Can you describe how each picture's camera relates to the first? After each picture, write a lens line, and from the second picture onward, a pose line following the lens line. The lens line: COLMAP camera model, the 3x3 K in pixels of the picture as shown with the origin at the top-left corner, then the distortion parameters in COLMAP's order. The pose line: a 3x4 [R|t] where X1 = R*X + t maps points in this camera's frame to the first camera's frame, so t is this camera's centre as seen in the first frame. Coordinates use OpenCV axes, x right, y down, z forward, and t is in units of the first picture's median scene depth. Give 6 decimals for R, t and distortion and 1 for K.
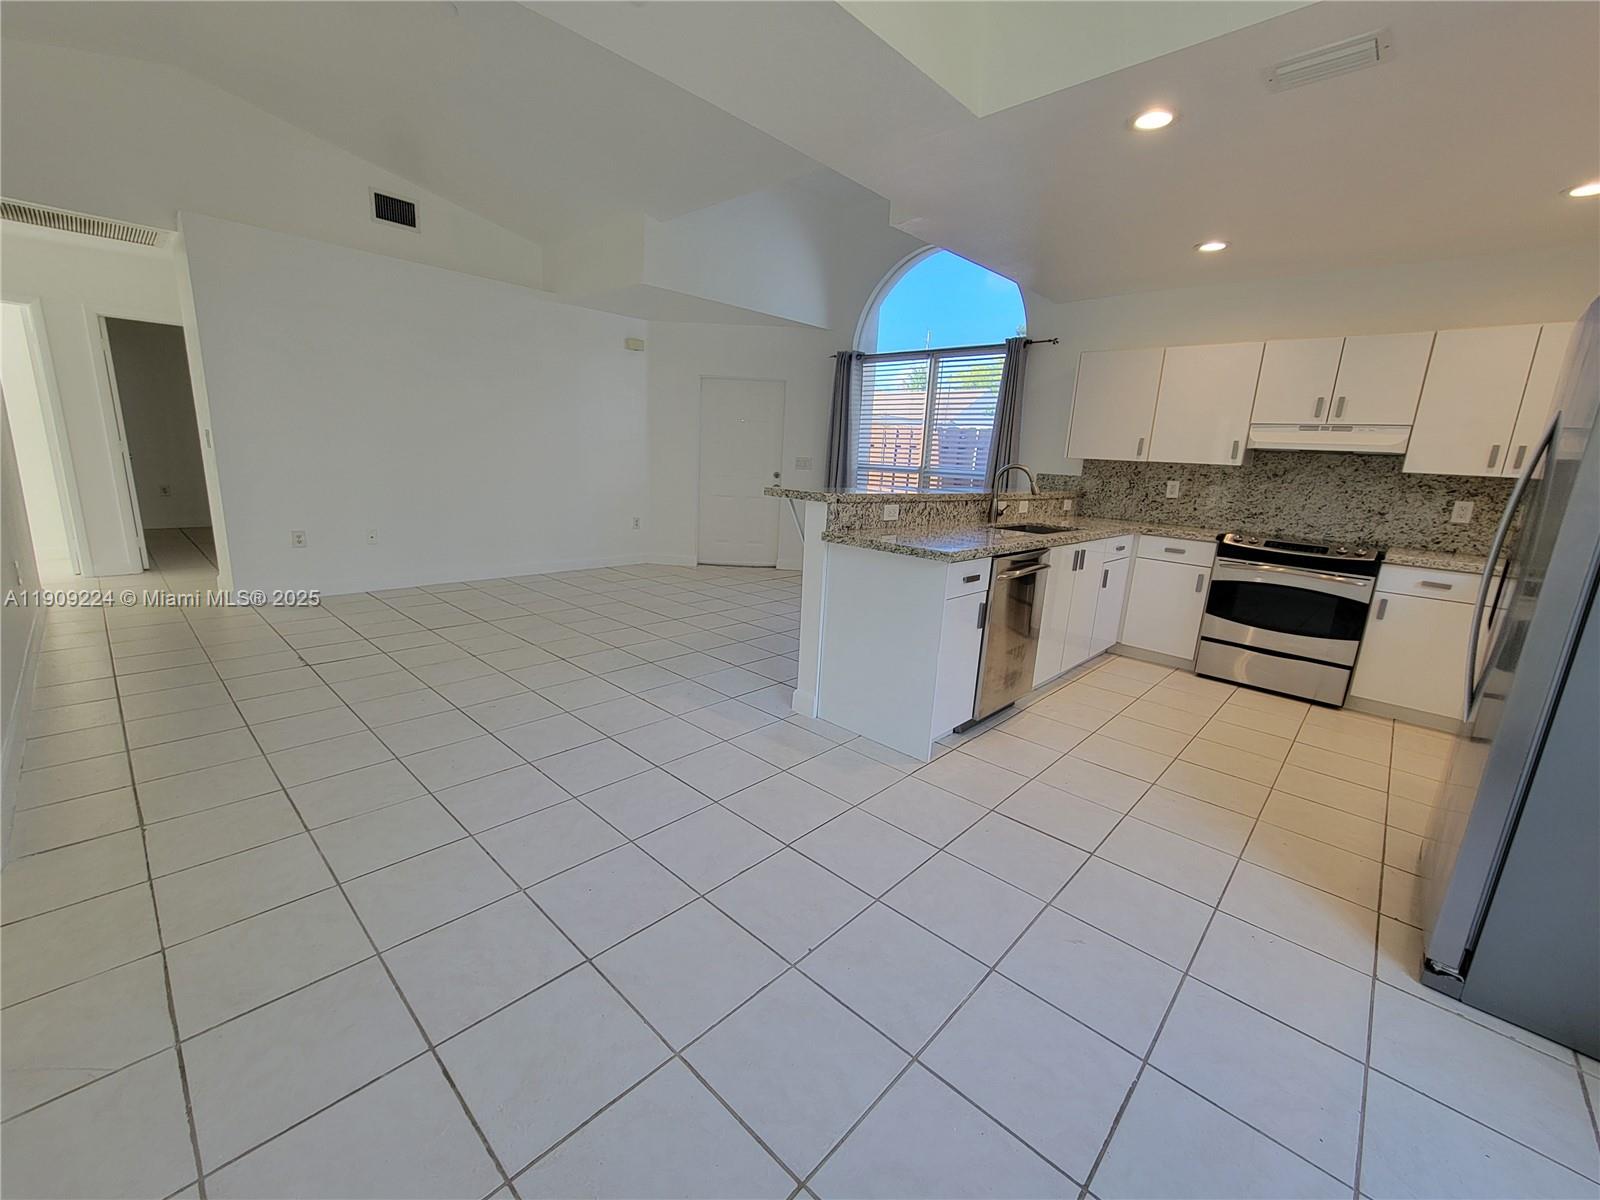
lens RADIAL K [[651.4, 0, 794.3], [0, 651.4, 595.3], [0, 0, 1]] dist [-0.001524, -0.000696]
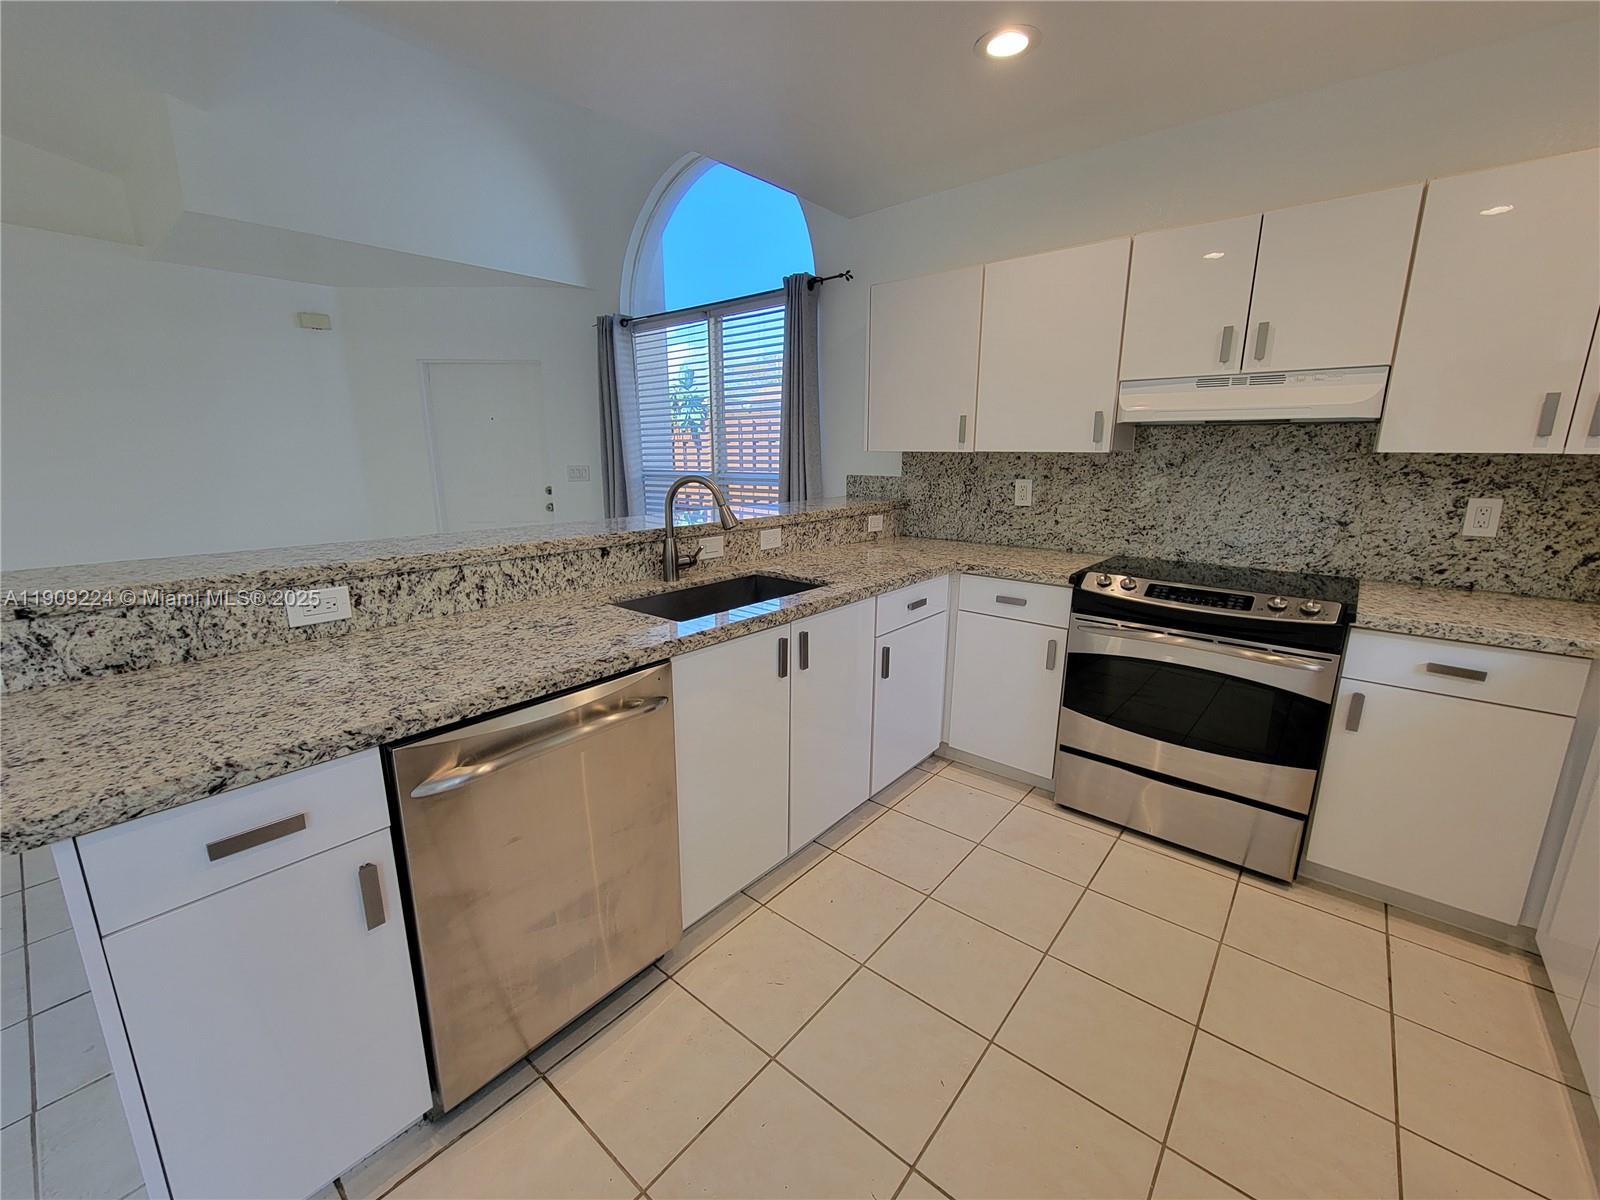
lens RADIAL K [[651.4, 0, 794.3], [0, 651.4, 595.3], [0, 0, 1]] dist [-0.001524, -0.000696]
pose [[0.997258, -0.063024, 0.038783, 0.393258], [0.062695, 0.997986, 0.009655, -0.099385], [-0.039314, -0.007197, 0.999201, 0.443789]]
